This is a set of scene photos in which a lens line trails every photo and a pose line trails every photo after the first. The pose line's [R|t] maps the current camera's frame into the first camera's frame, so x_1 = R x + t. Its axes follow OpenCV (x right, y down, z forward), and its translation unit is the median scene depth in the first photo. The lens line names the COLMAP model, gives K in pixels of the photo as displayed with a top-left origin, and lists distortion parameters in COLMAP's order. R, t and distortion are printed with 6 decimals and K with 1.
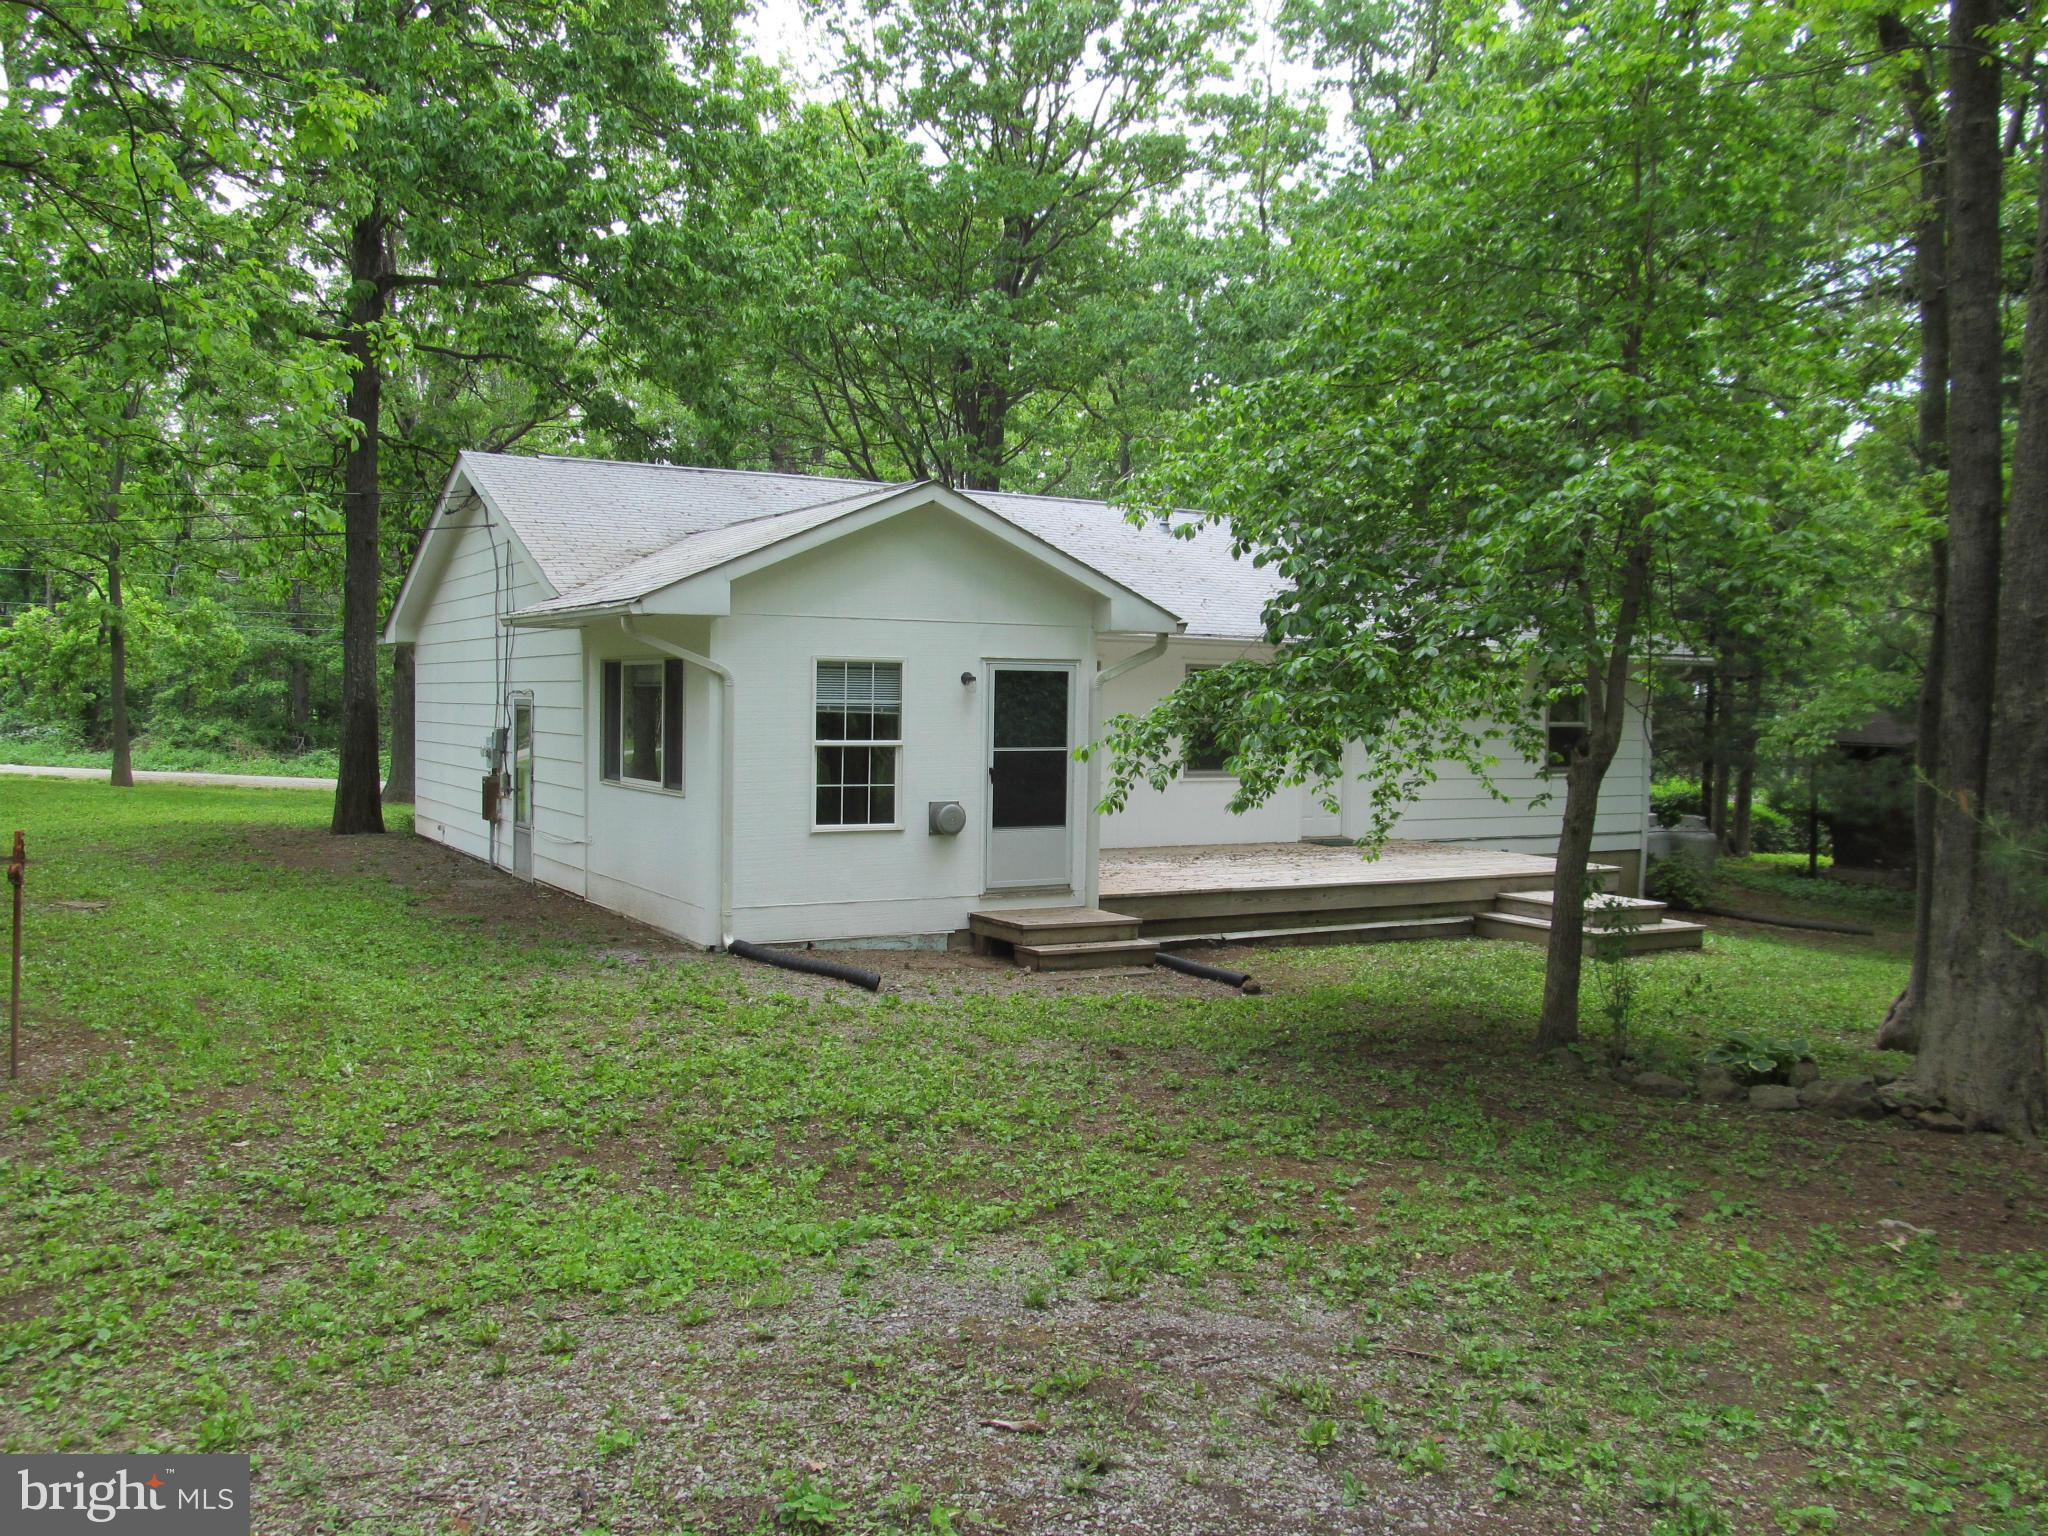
lens RADIAL K [[1704.7, 0, 1024.0], [0, 1704.7, 768.0], [0, 0, 1]] dist [-0.156025, -0.002783]
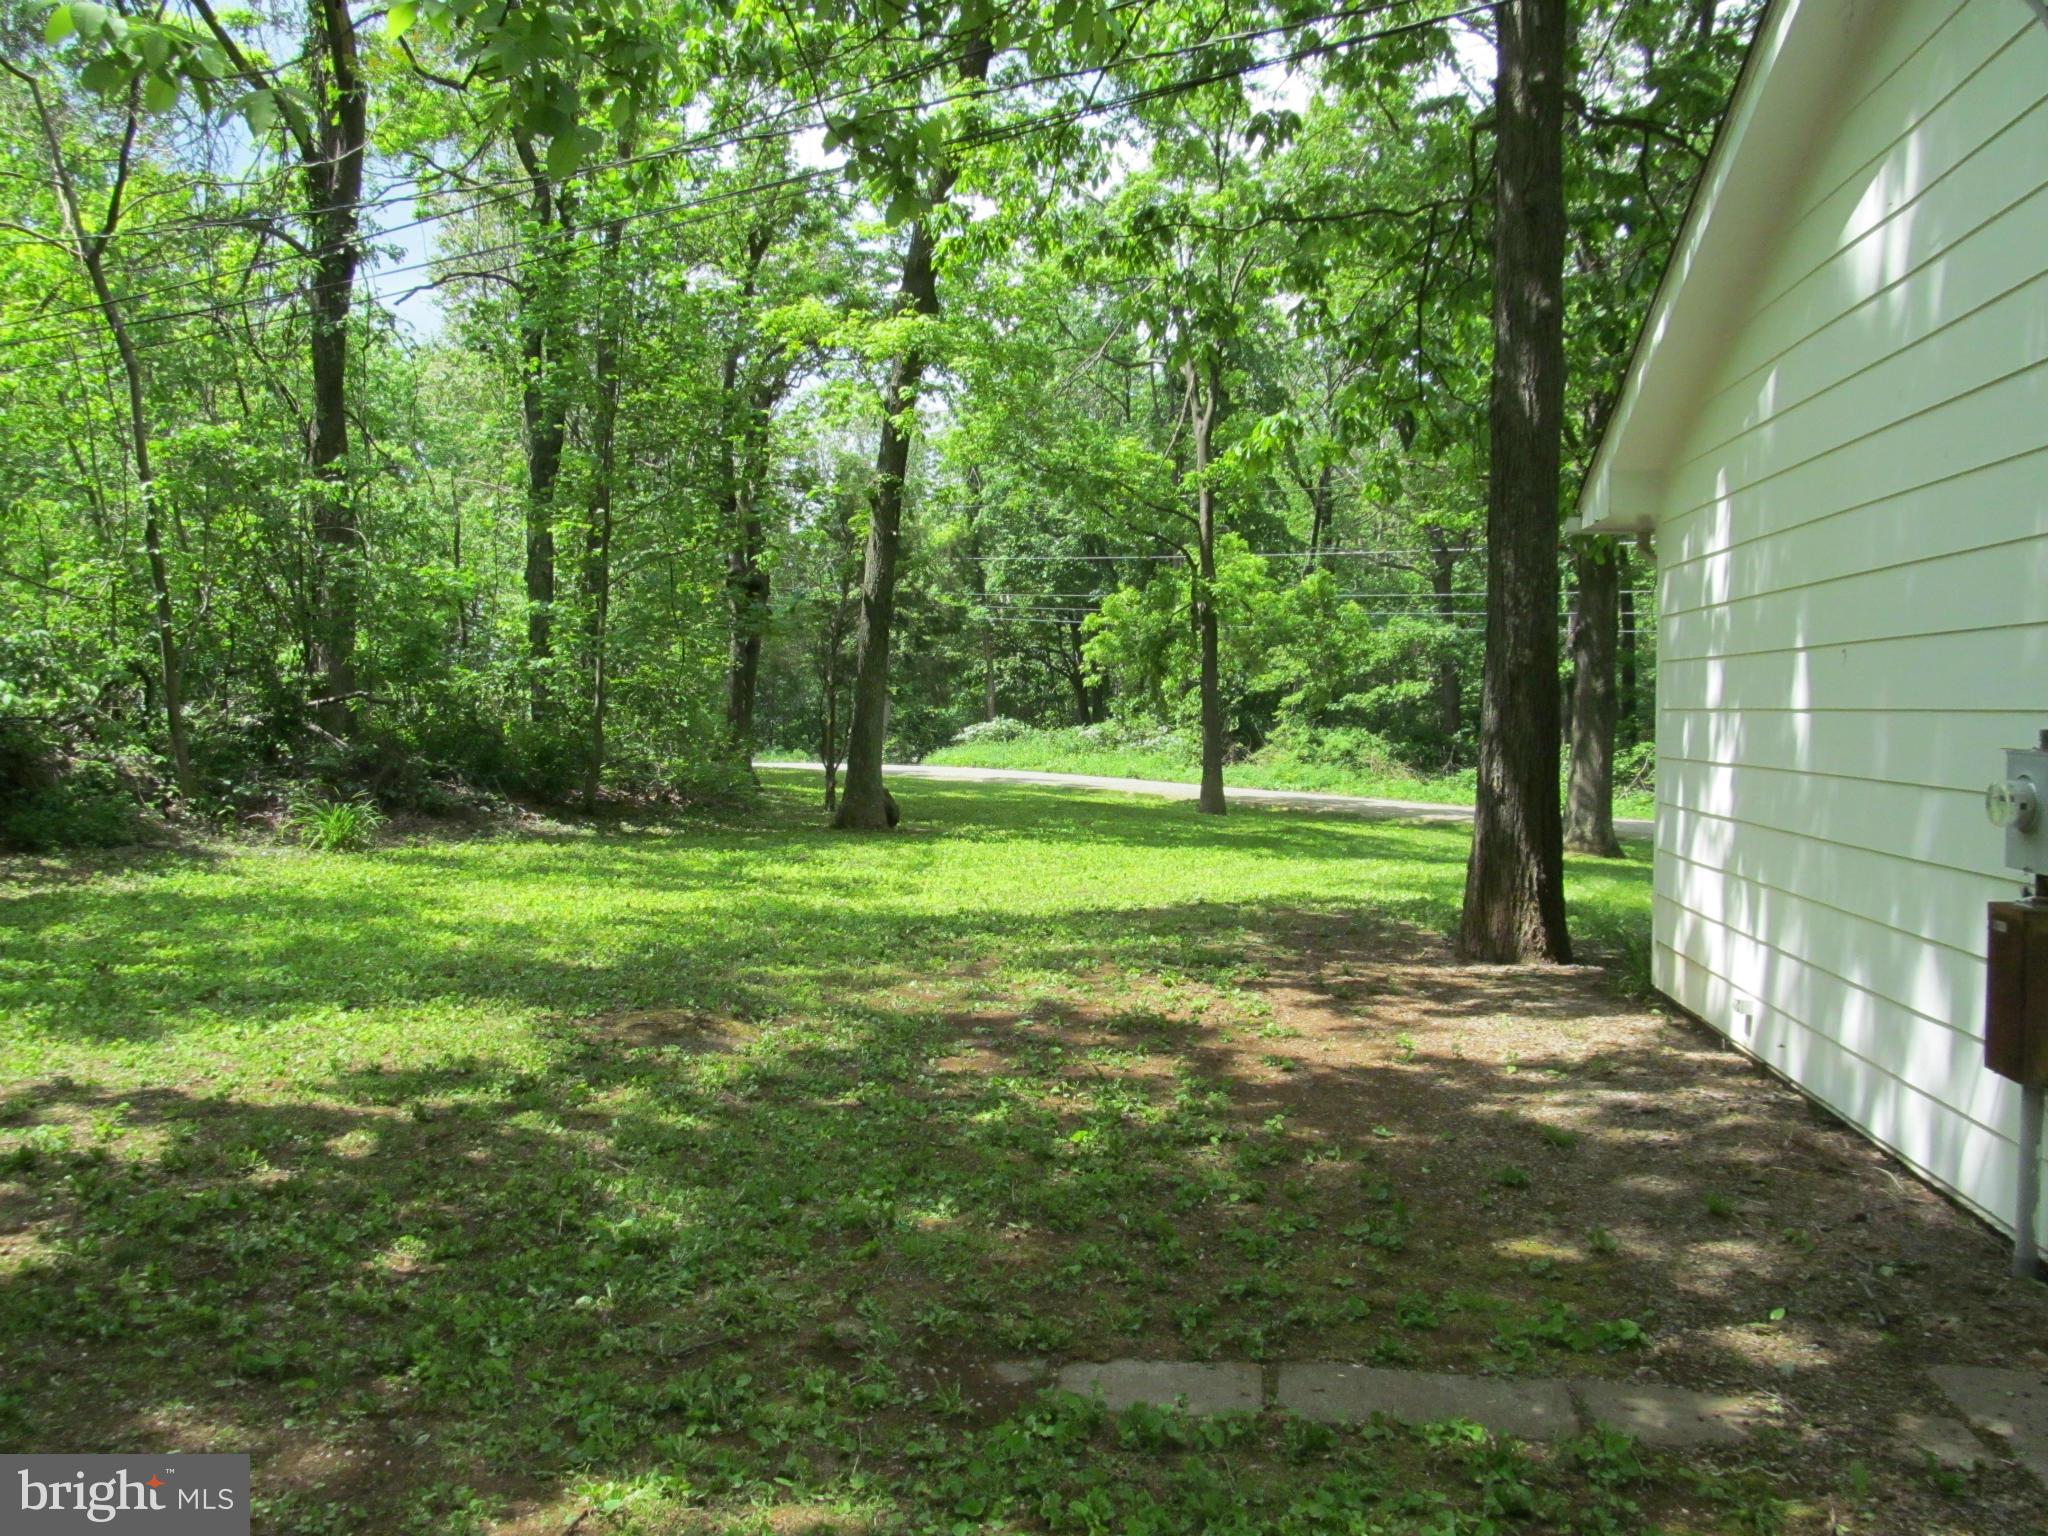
lens RADIAL K [[1704.7, 0, 1024.0], [0, 1704.7, 768.0], [0, 0, 1]] dist [-0.156025, -0.002783]
pose [[0.785126, 0.022584, -0.618924, -0.153399], [-0.032970, 0.999442, -0.005355, 0.000158], [0.618457, 0.024610, 0.785433, 0.382837]]
